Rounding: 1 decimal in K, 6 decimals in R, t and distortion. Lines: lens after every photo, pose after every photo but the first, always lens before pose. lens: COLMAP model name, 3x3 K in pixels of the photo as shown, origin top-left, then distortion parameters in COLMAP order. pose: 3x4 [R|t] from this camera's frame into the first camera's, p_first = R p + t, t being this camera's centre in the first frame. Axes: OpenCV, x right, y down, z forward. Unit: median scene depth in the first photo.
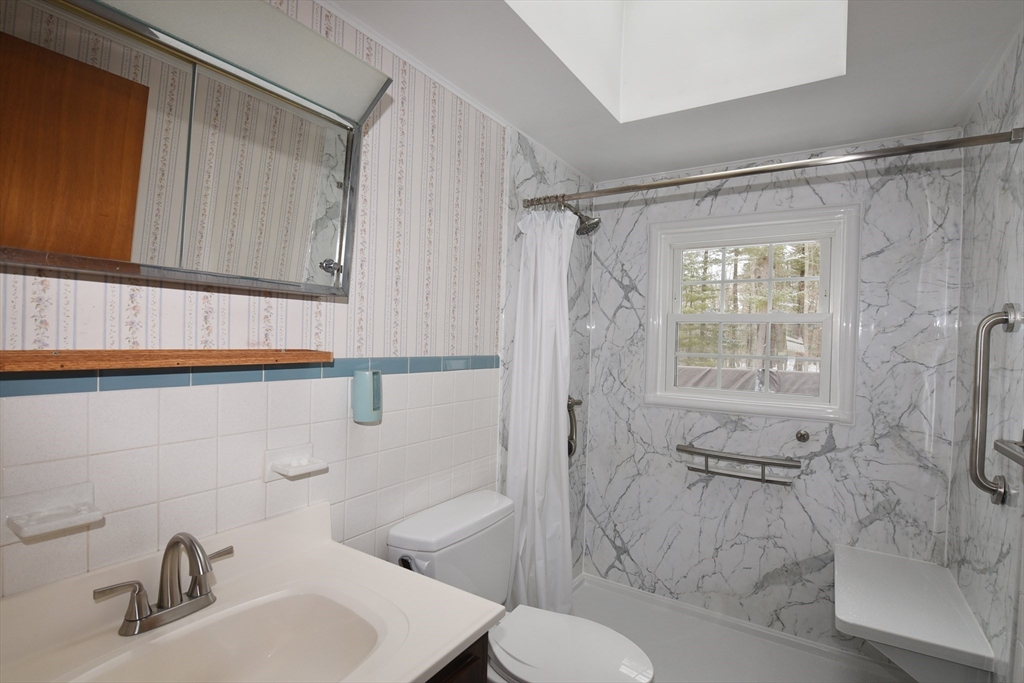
lens RADIAL K [[492.9, 0, 512.8], [0, 492.9, 344.0], [0, 0, 1]] dist [-0.009081, -0.004799]
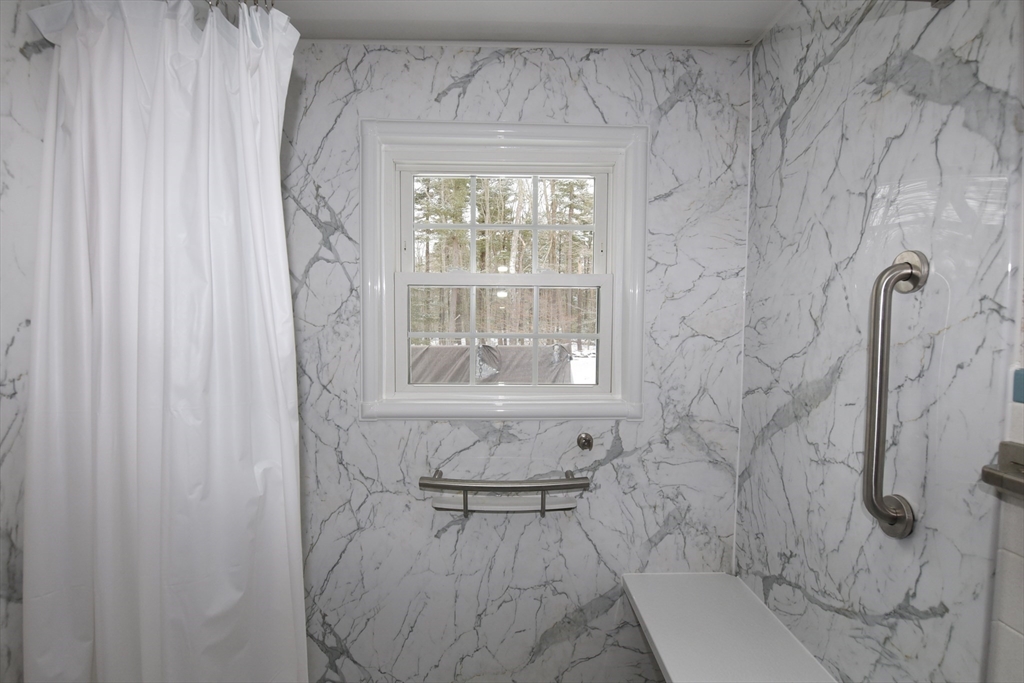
lens RADIAL K [[492.9, 0, 512.8], [0, 492.9, 344.0], [0, 0, 1]] dist [-0.009081, -0.004799]
pose [[0.827551, -0.049033, 0.559244, 0.093584], [0.021629, 0.998224, 0.055514, -0.000922], [-0.560973, -0.033845, 0.827142, 0.449483]]
